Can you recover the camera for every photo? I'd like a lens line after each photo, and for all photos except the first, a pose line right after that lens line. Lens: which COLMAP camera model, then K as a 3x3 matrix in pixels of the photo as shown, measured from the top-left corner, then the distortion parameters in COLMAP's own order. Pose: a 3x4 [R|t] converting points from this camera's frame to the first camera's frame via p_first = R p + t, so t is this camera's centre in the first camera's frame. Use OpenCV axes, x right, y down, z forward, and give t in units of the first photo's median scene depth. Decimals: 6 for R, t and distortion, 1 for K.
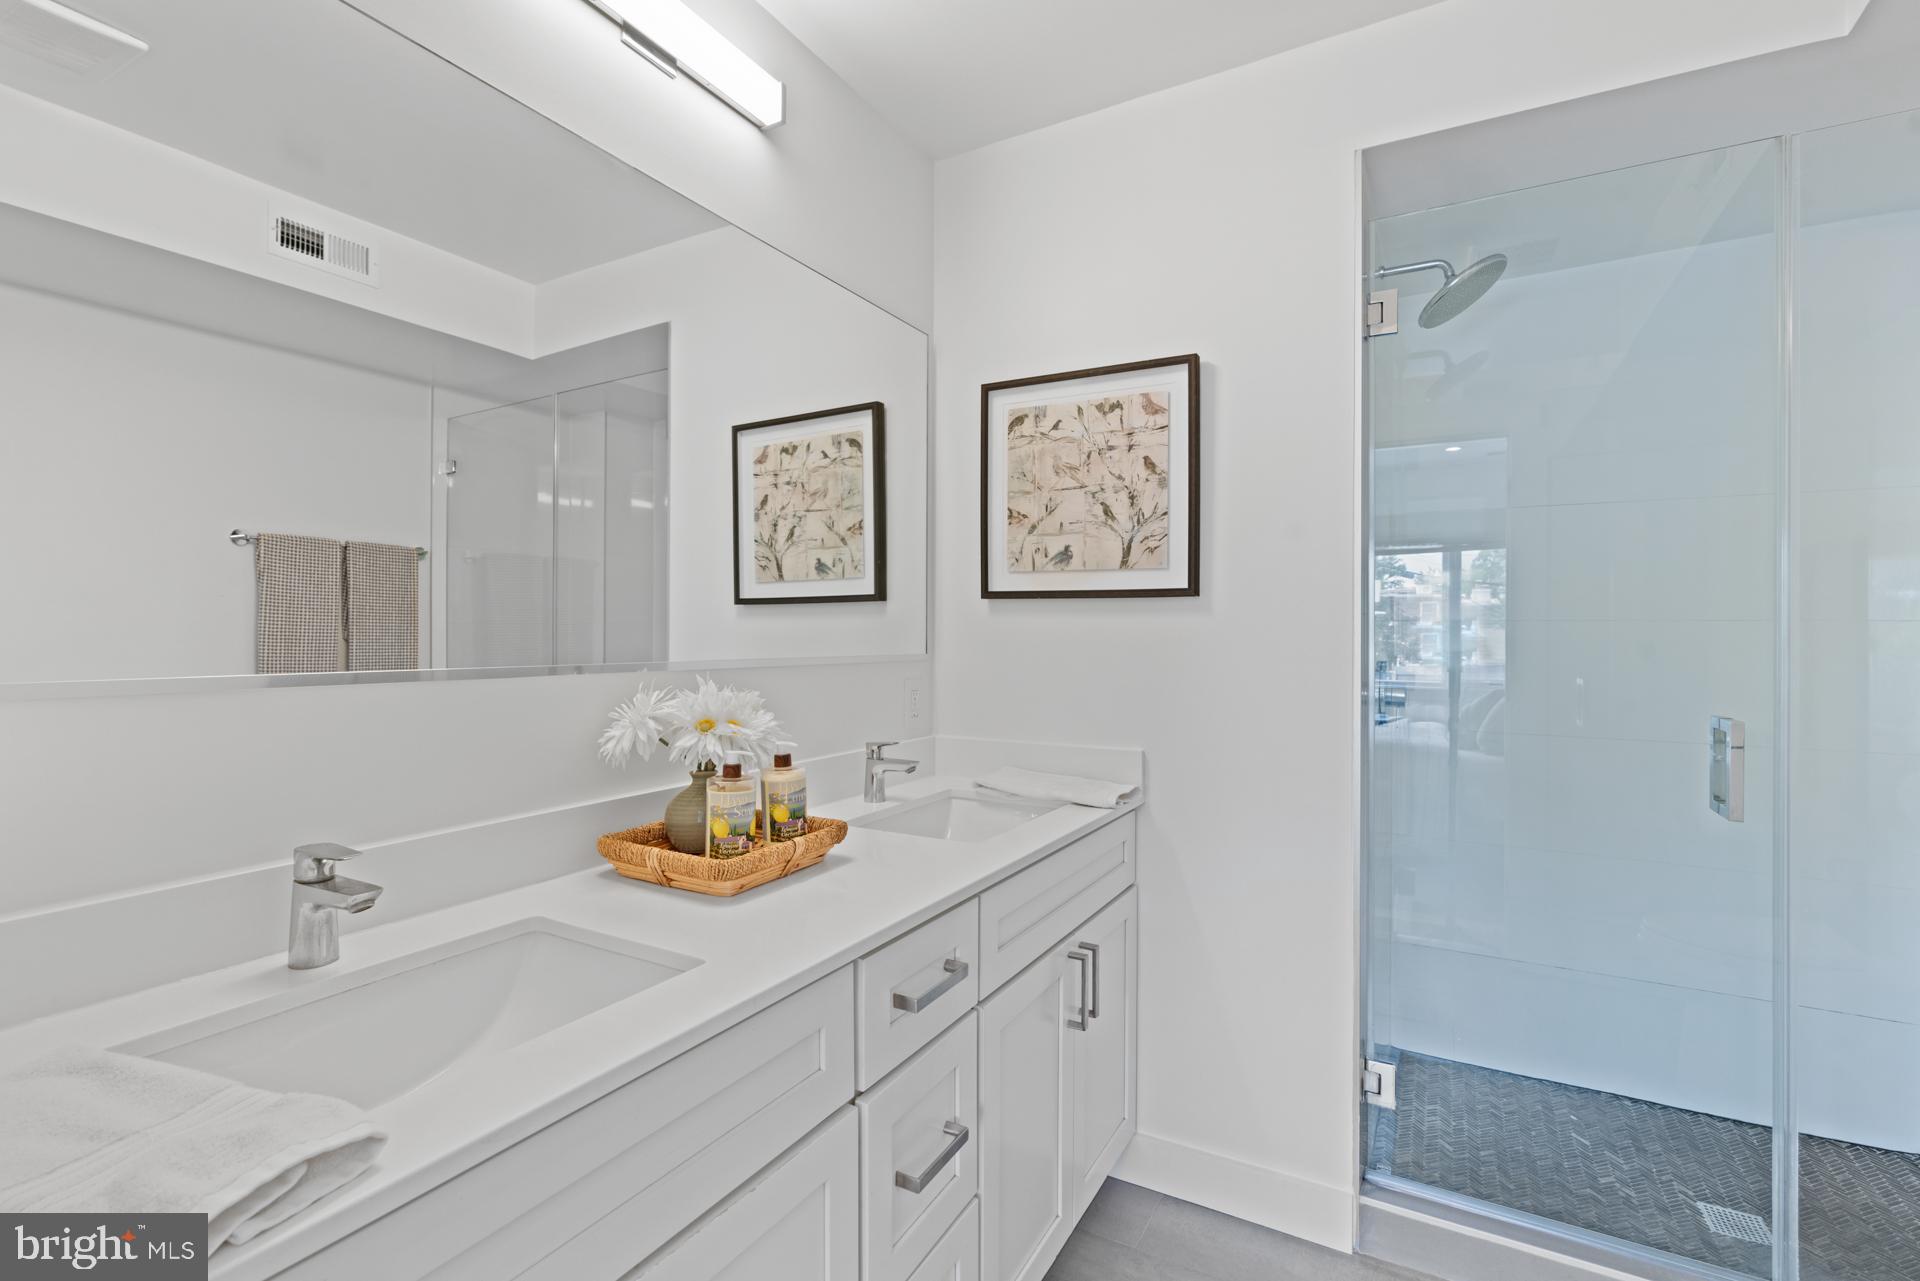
lens RADIAL K [[861.5, 0, 953.2], [0, 861.5, 641.6], [0, 0, 1]] dist [-0.011823, 0.005897]
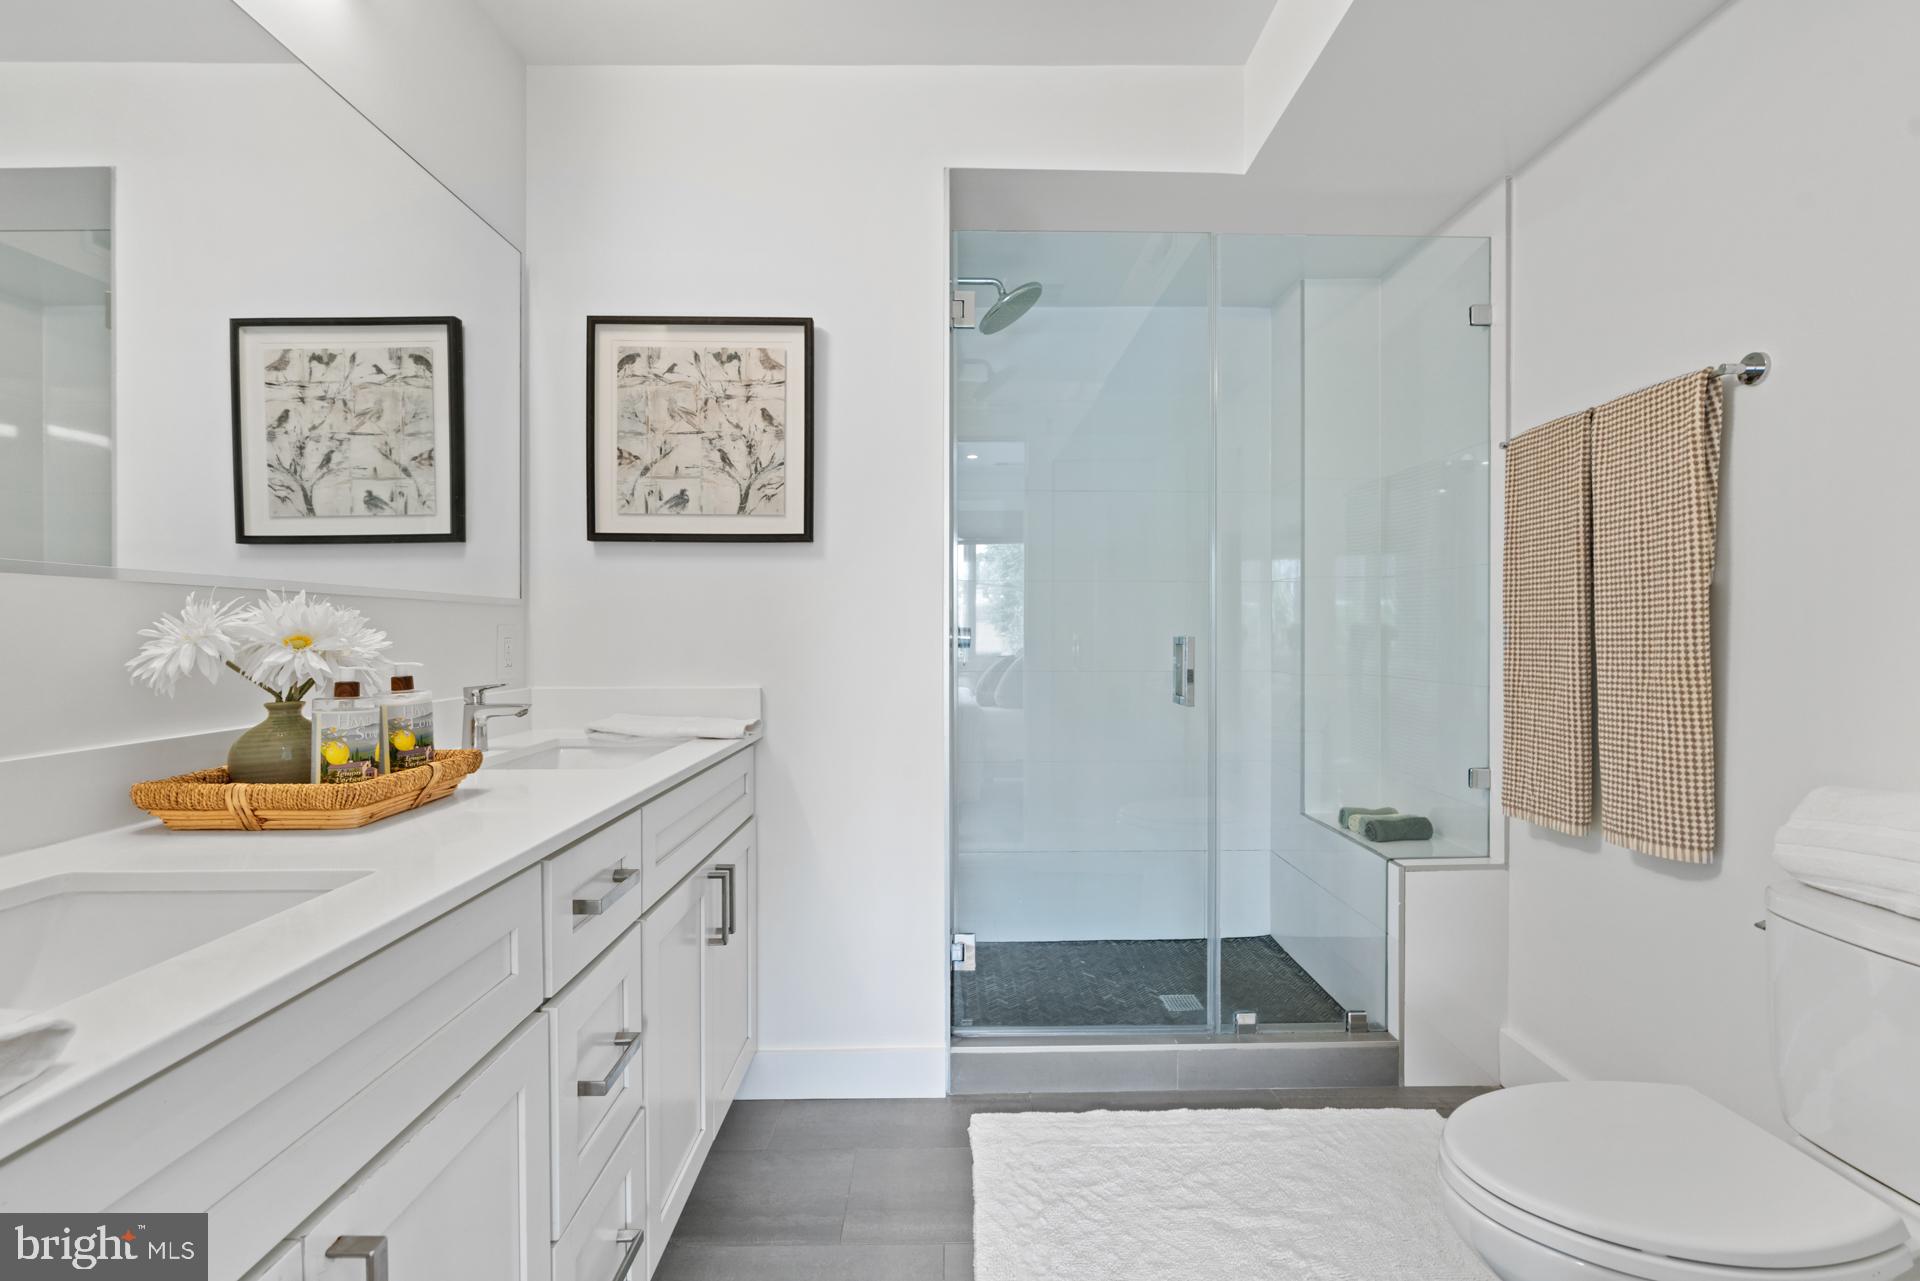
lens RADIAL K [[861.5, 0, 953.2], [0, 861.5, 641.6], [0, 0, 1]] dist [-0.011823, 0.005897]
pose [[0.865641, -0.008310, 0.500597, -0.105038], [0.006026, 0.999963, 0.006180, 0.065715], [-0.500630, -0.002333, 0.865658, -0.033248]]
